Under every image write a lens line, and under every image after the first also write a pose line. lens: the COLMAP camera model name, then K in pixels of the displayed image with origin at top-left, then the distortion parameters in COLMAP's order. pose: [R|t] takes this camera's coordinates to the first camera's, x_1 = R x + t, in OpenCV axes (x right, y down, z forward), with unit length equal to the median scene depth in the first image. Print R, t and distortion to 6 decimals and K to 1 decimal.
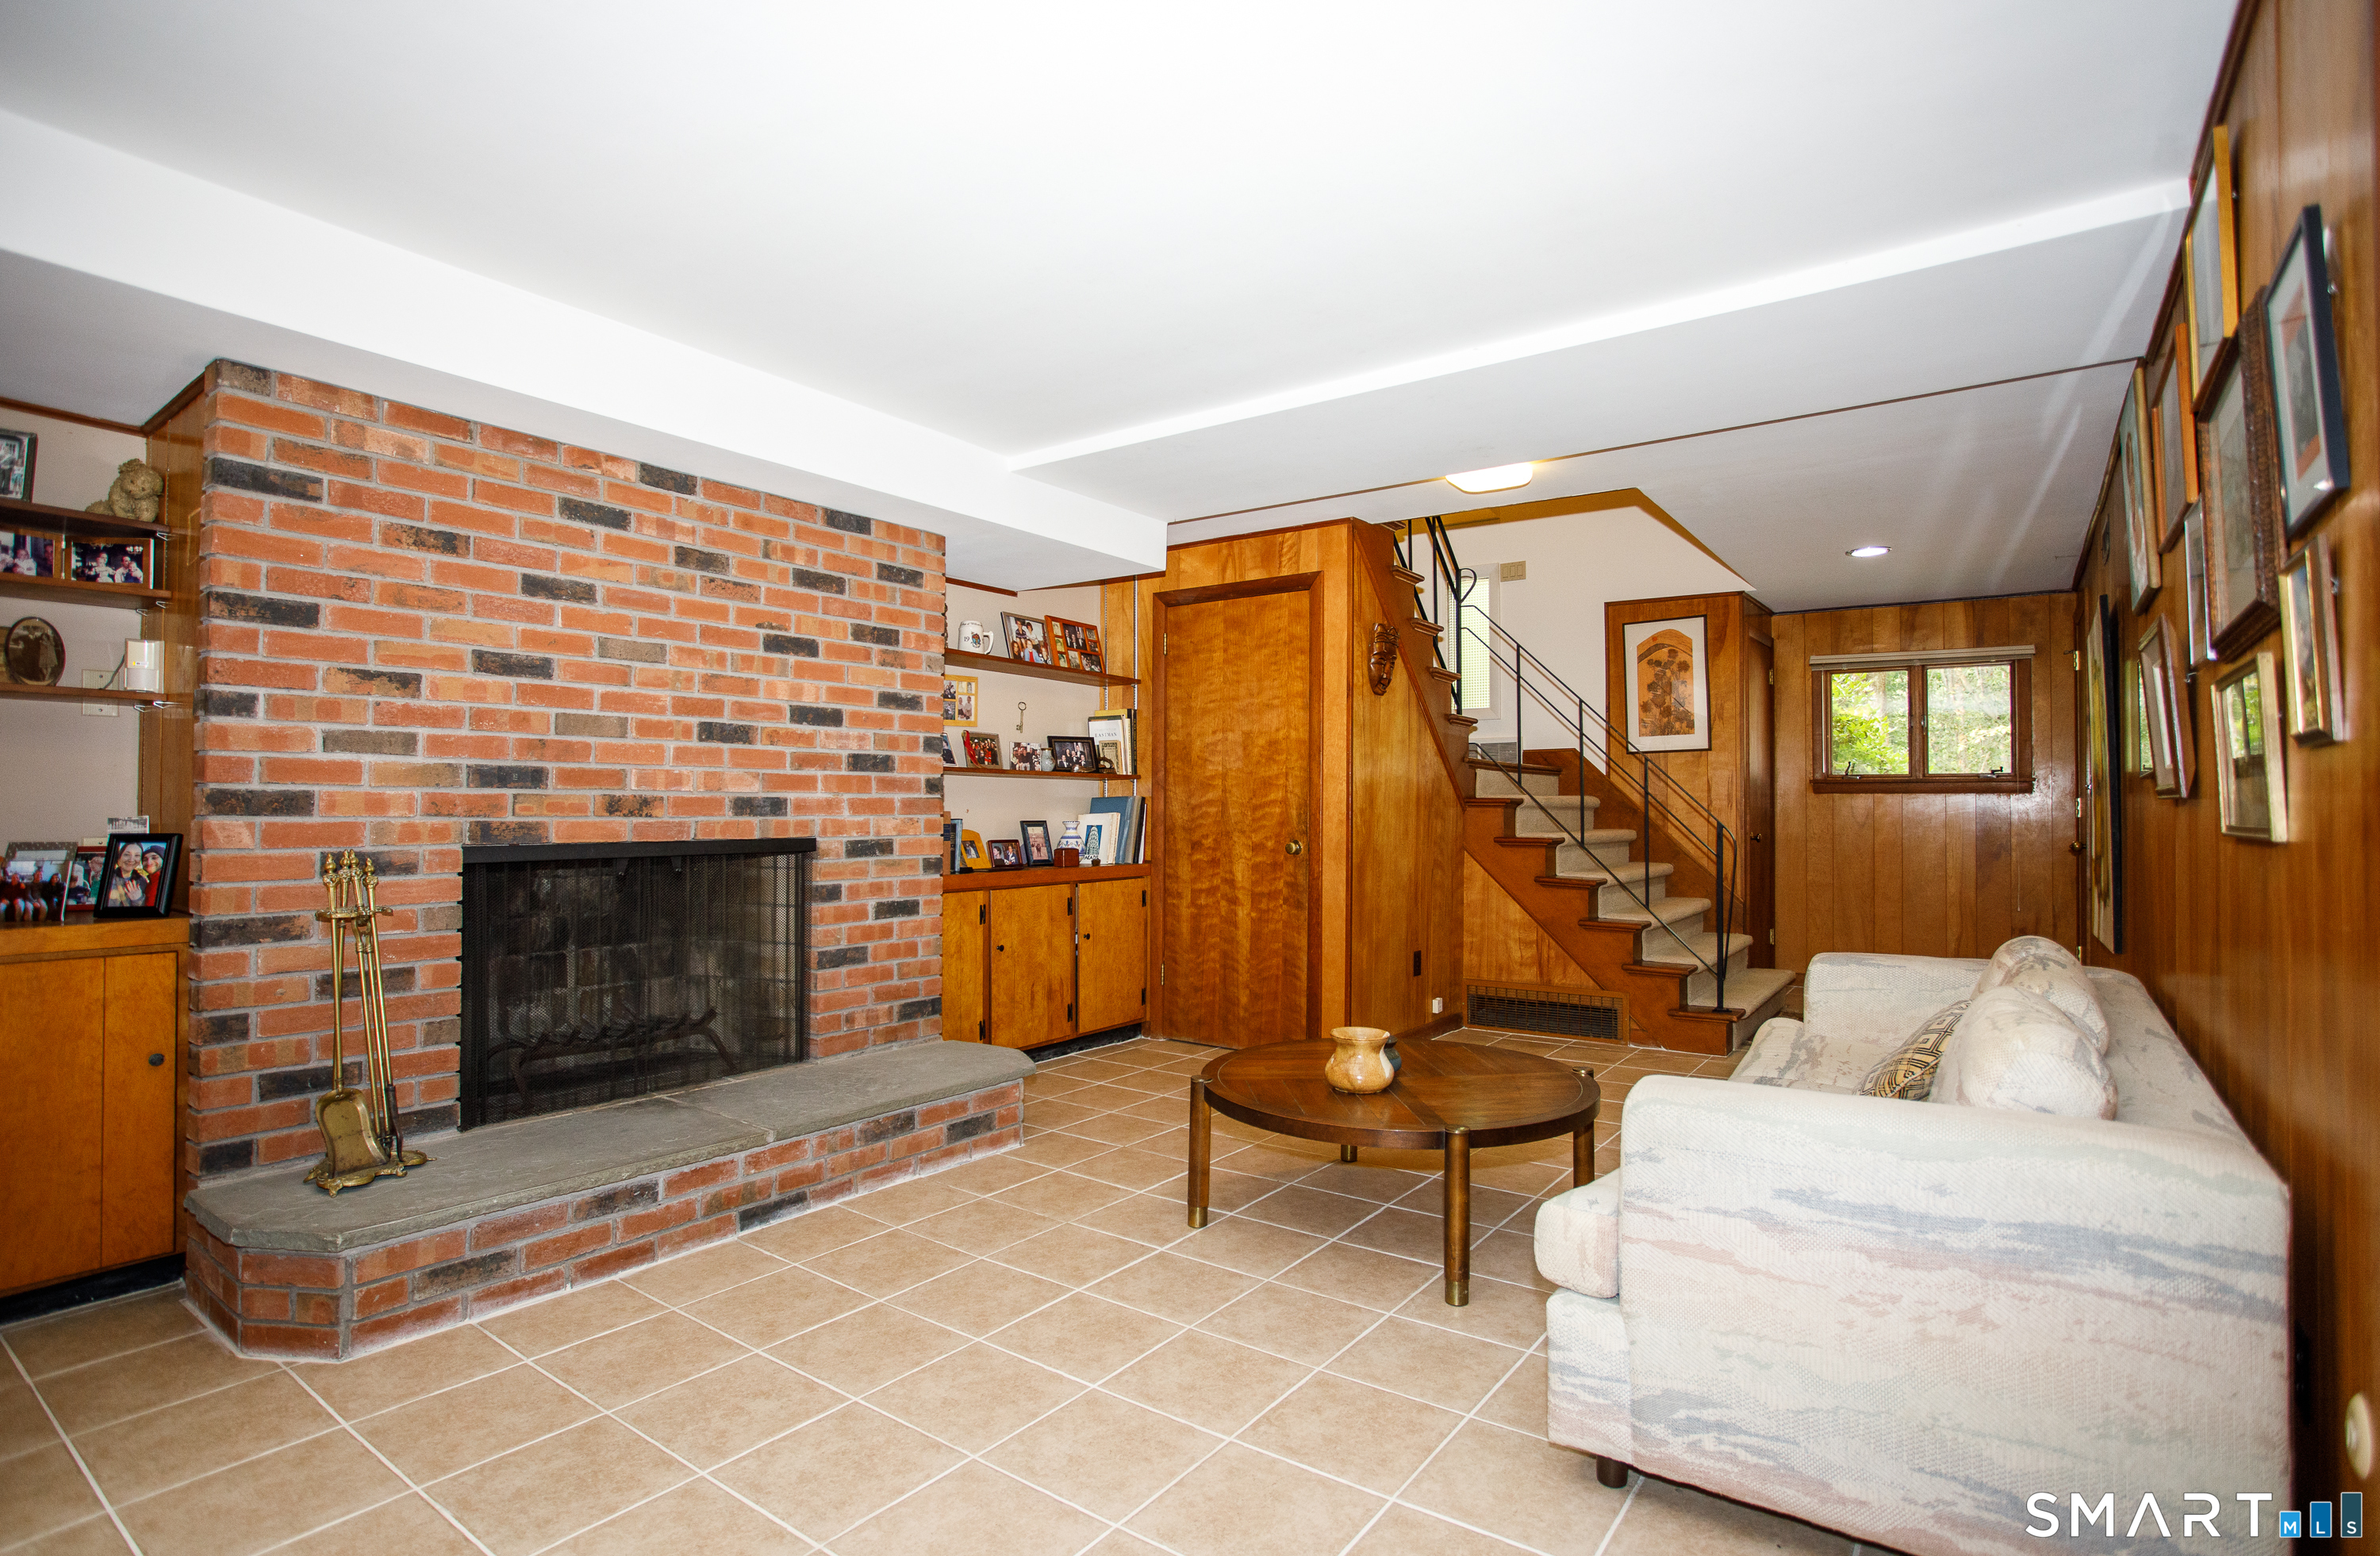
lens RADIAL K [[1171.8, 0, 1208.6], [0, 1171.8, 767.7], [0, 0, 1]] dist [-0.045529, 0.008934]
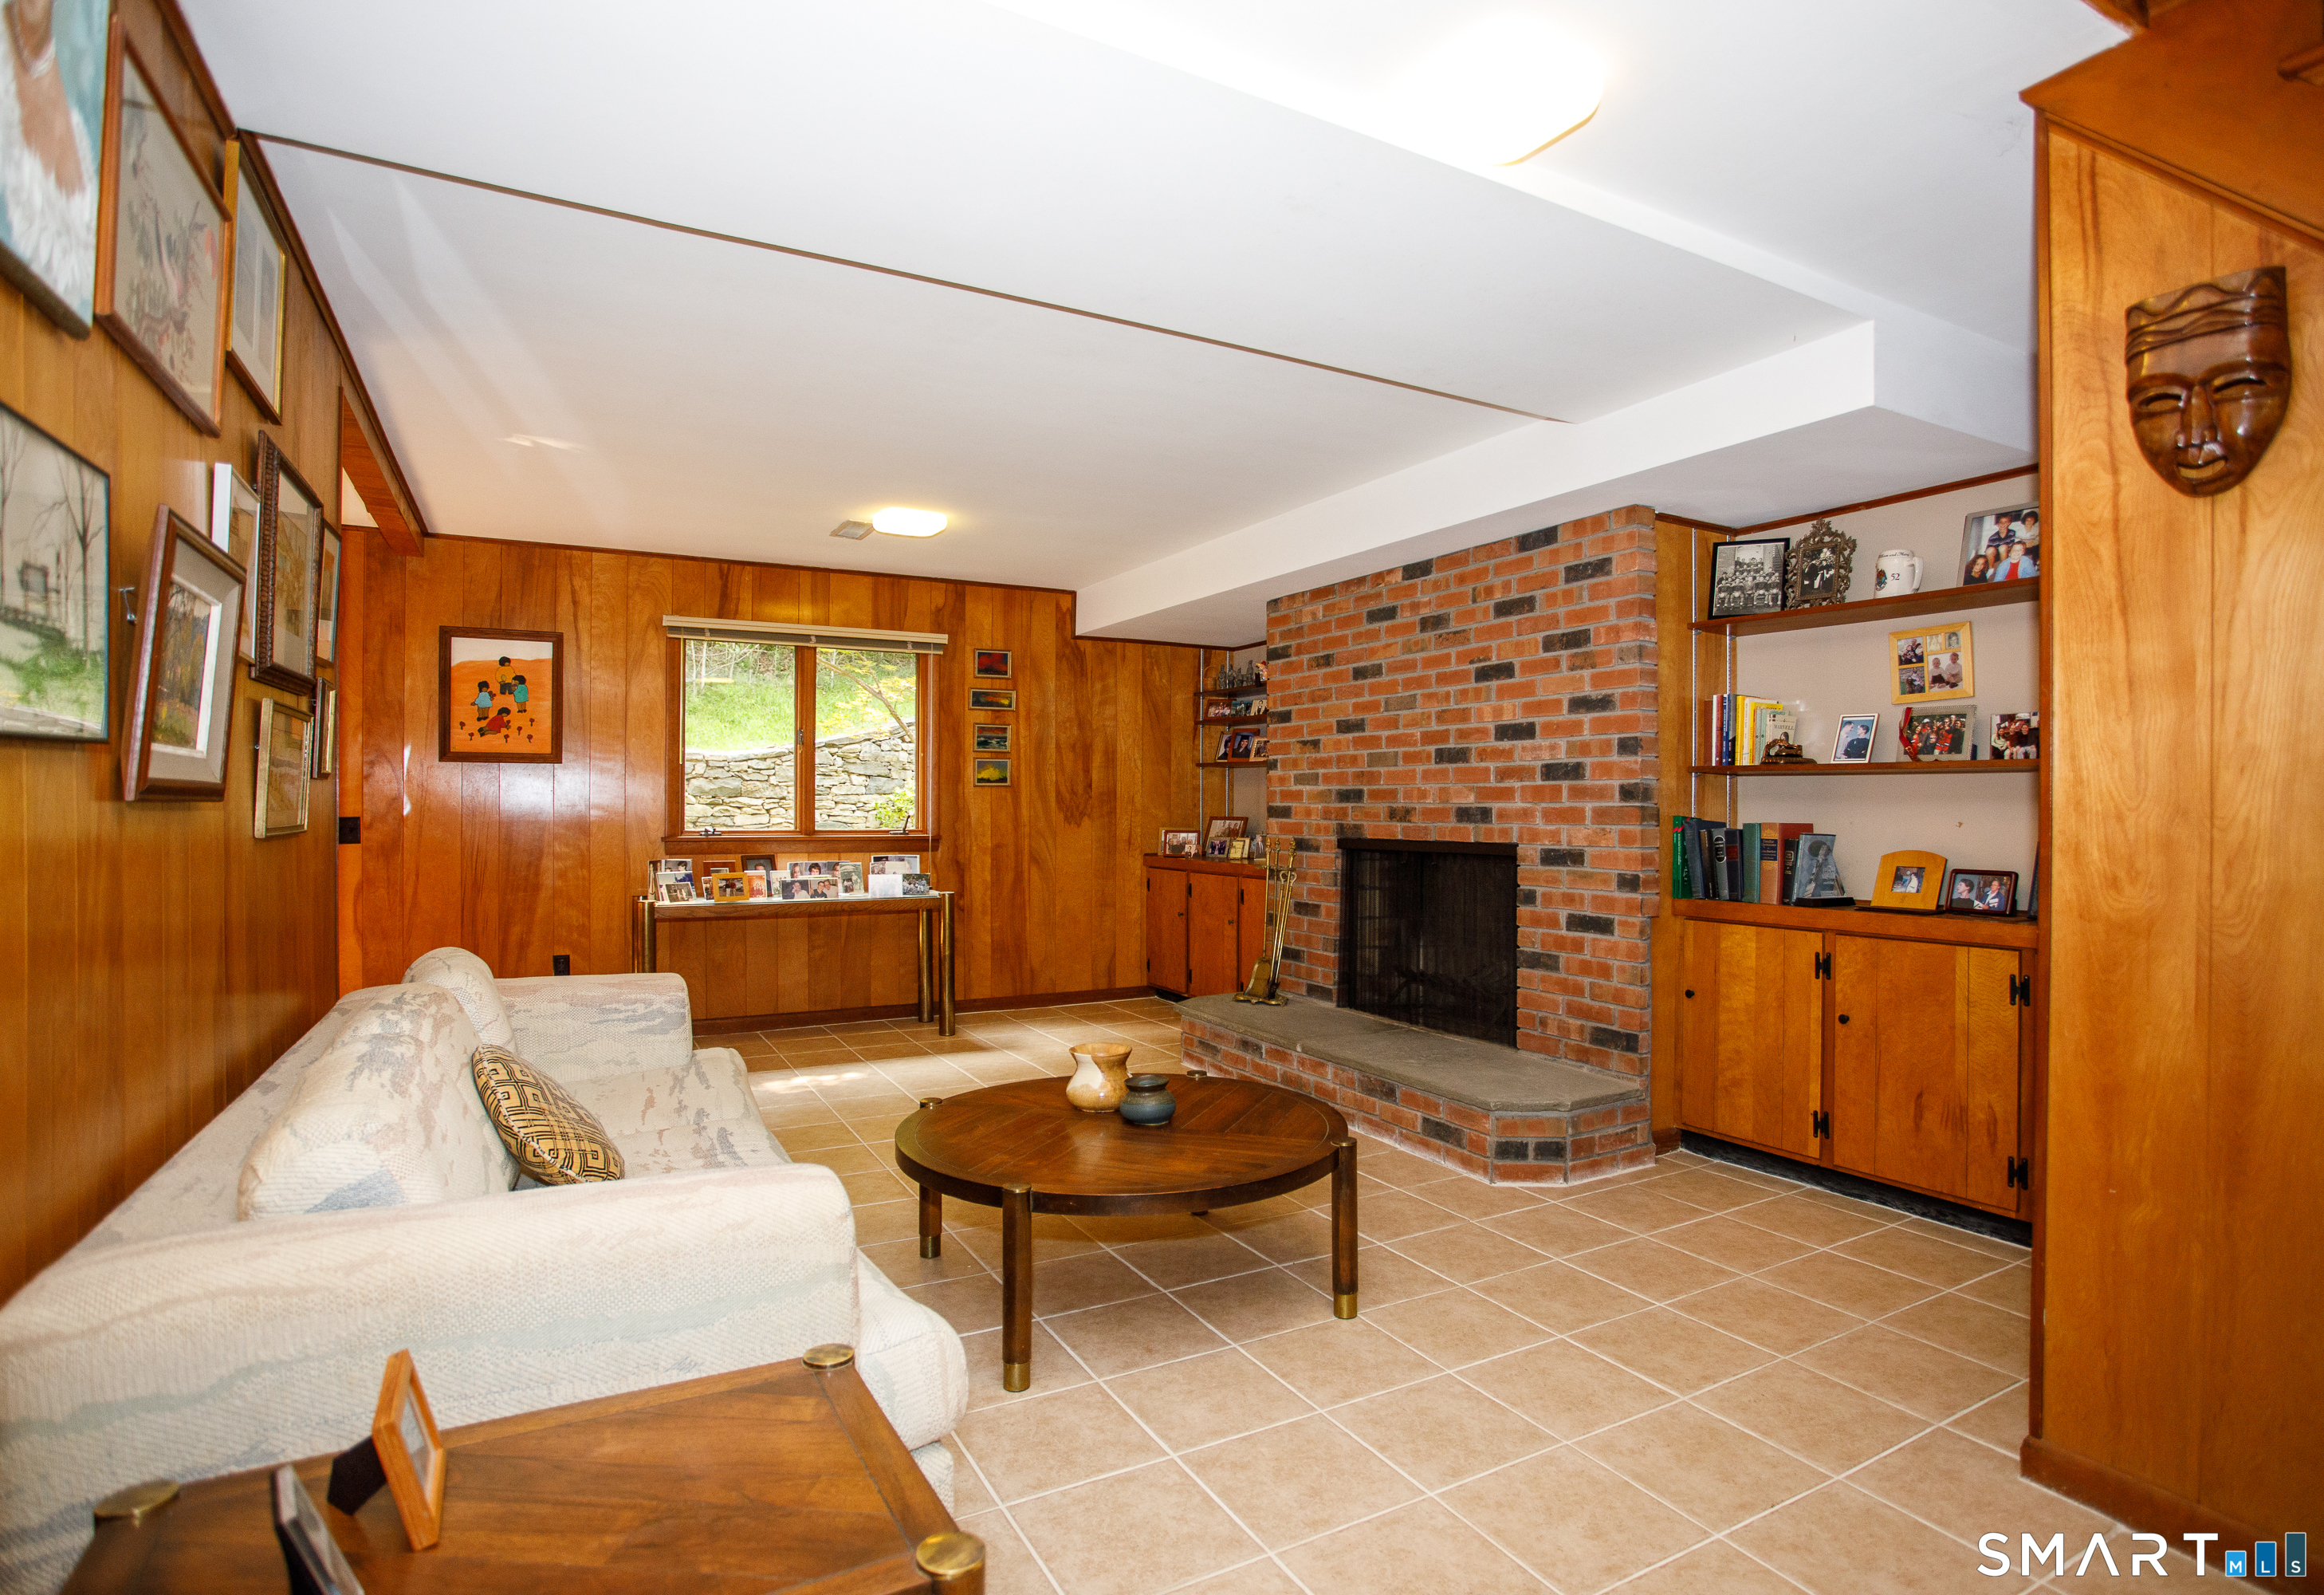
lens RADIAL K [[1196.7, 0, 1179.2], [0, 1196.7, 794.0], [0, 0, 1]] dist [-0.058973, -0.000274]
pose [[-0.433285, -0.013539, -0.901155, 0.799927], [0.025819, 0.999290, -0.027428, 0.035973], [0.900887, -0.035151, -0.432628, 1.204038]]
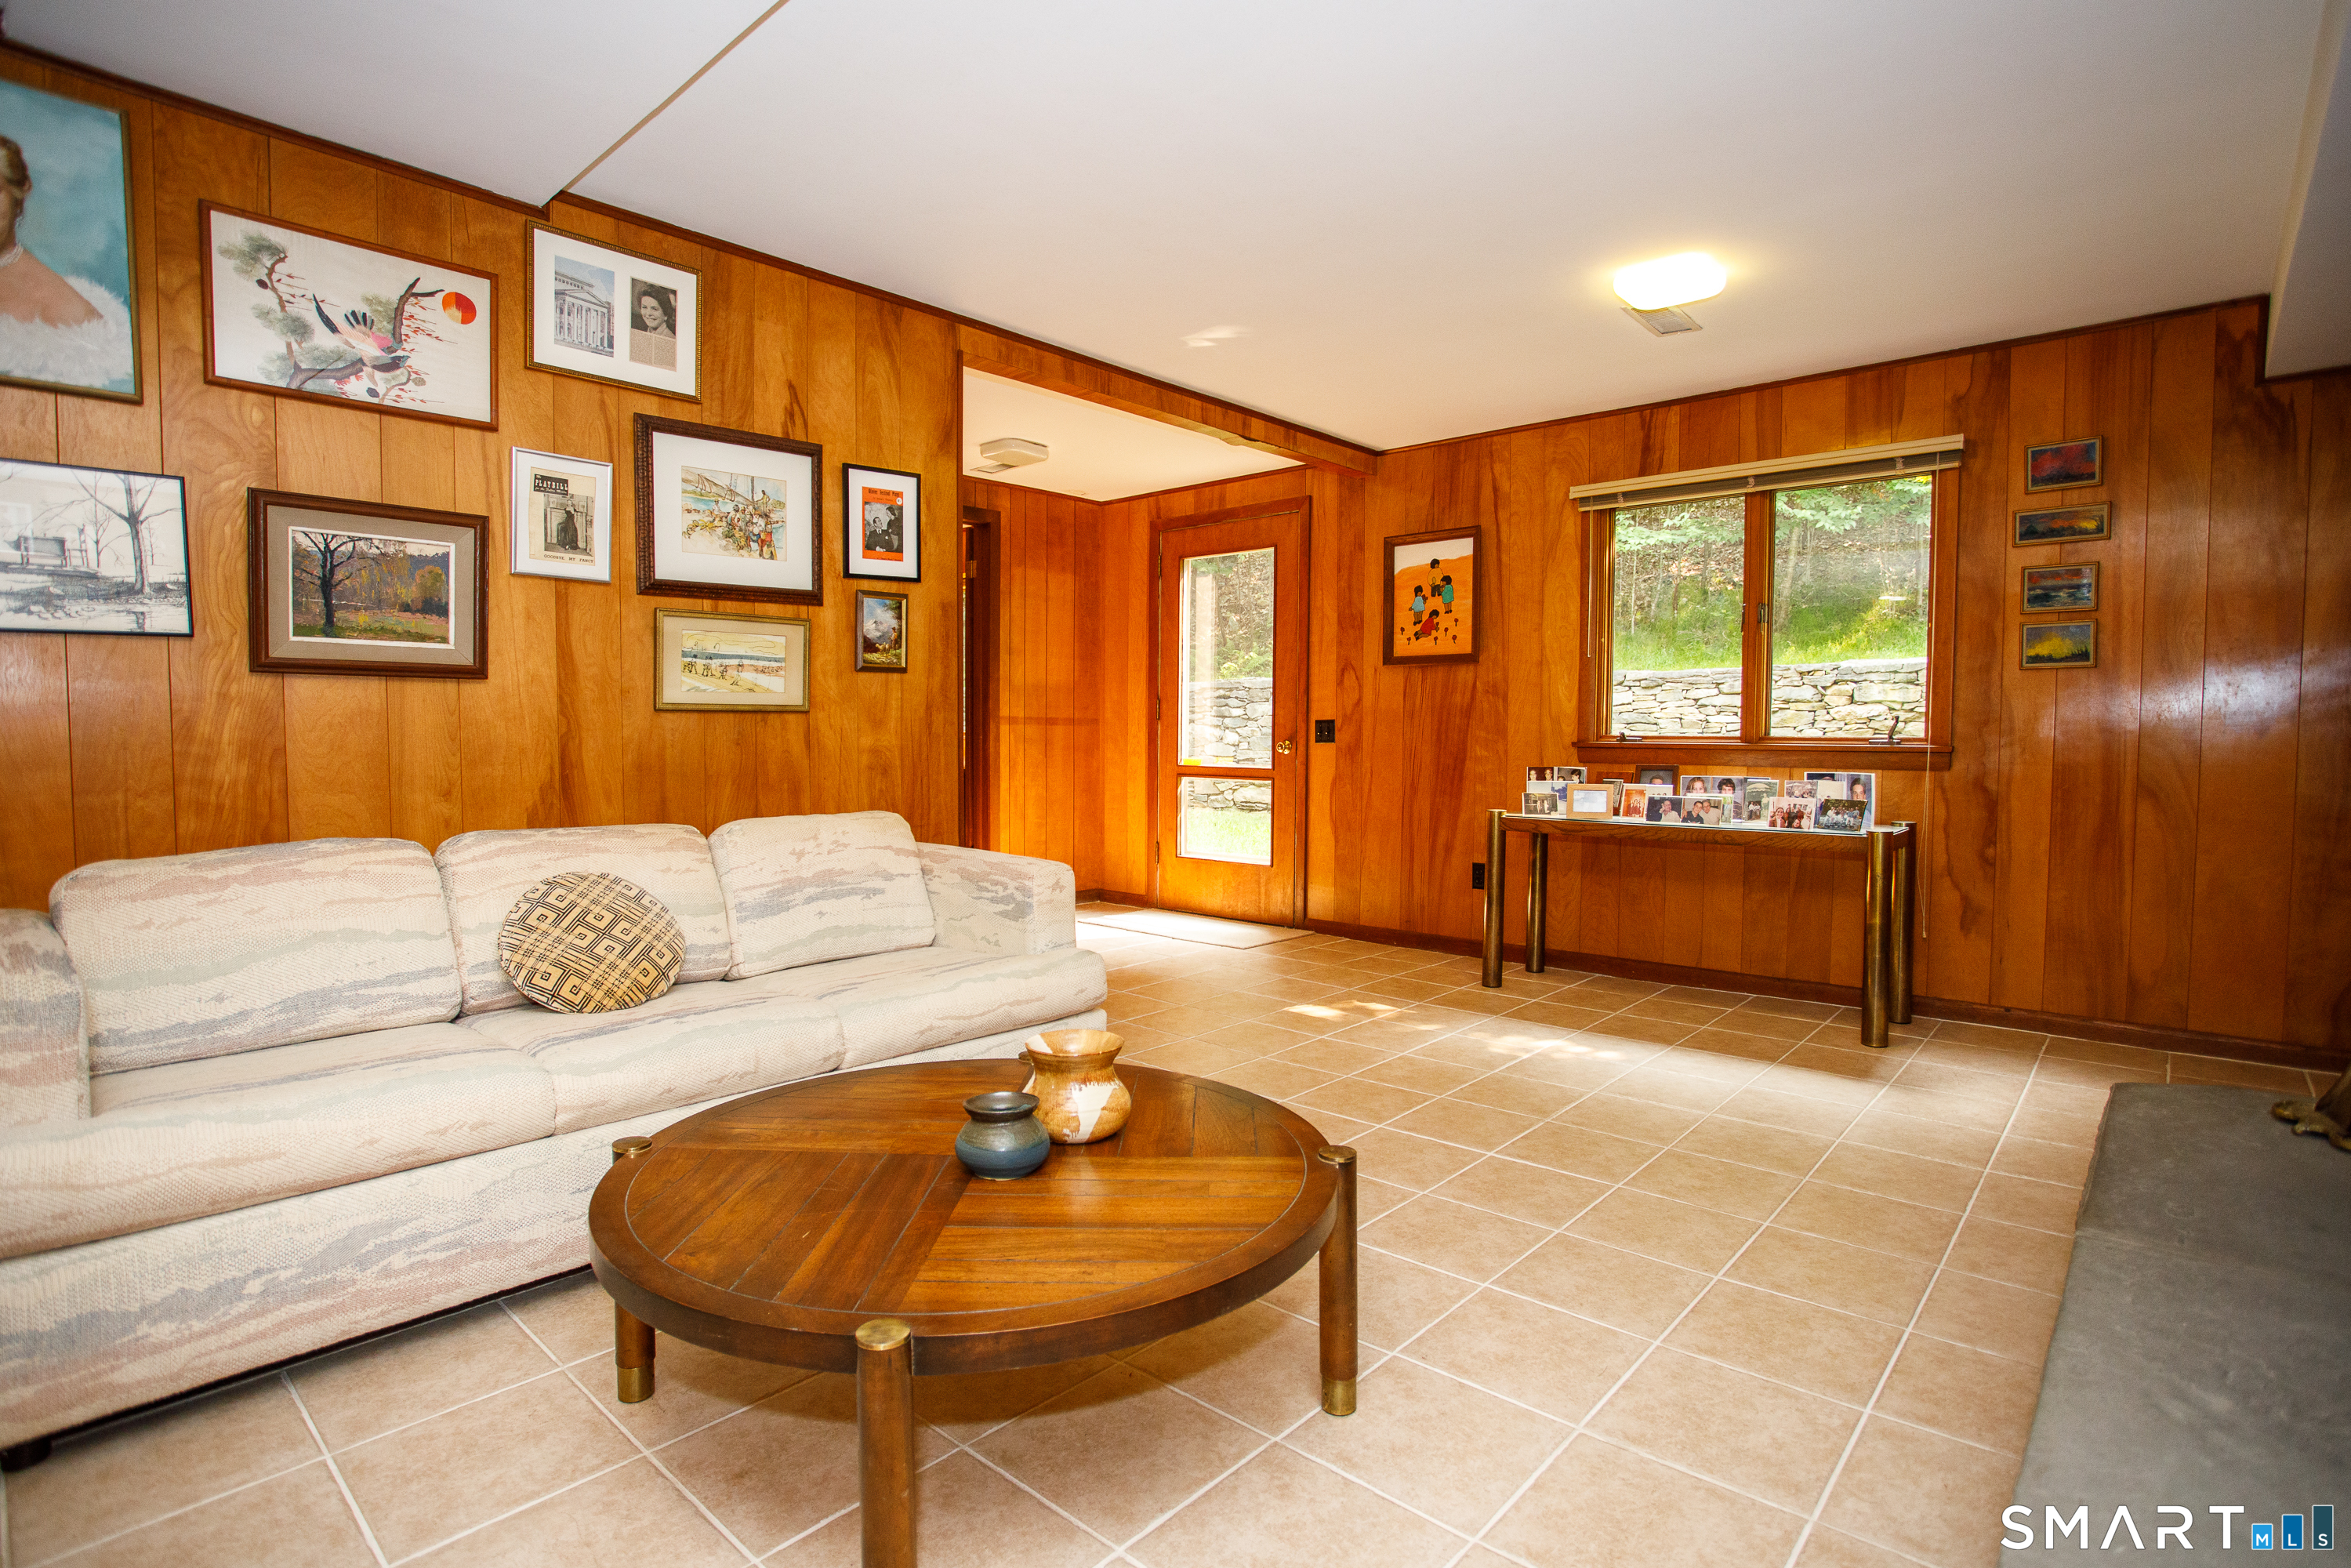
lens RADIAL K [[1153.5, 0, 1186.8], [0, 1153.5, 790.4], [0, 0, 1]] dist [-0.065060, 0.025750]
pose [[-0.993709, -0.011951, 0.111356, 0.041528], [-0.009861, 0.999765, 0.019298, 0.065516], [-0.111561, 0.018079, -0.993593, 1.277339]]
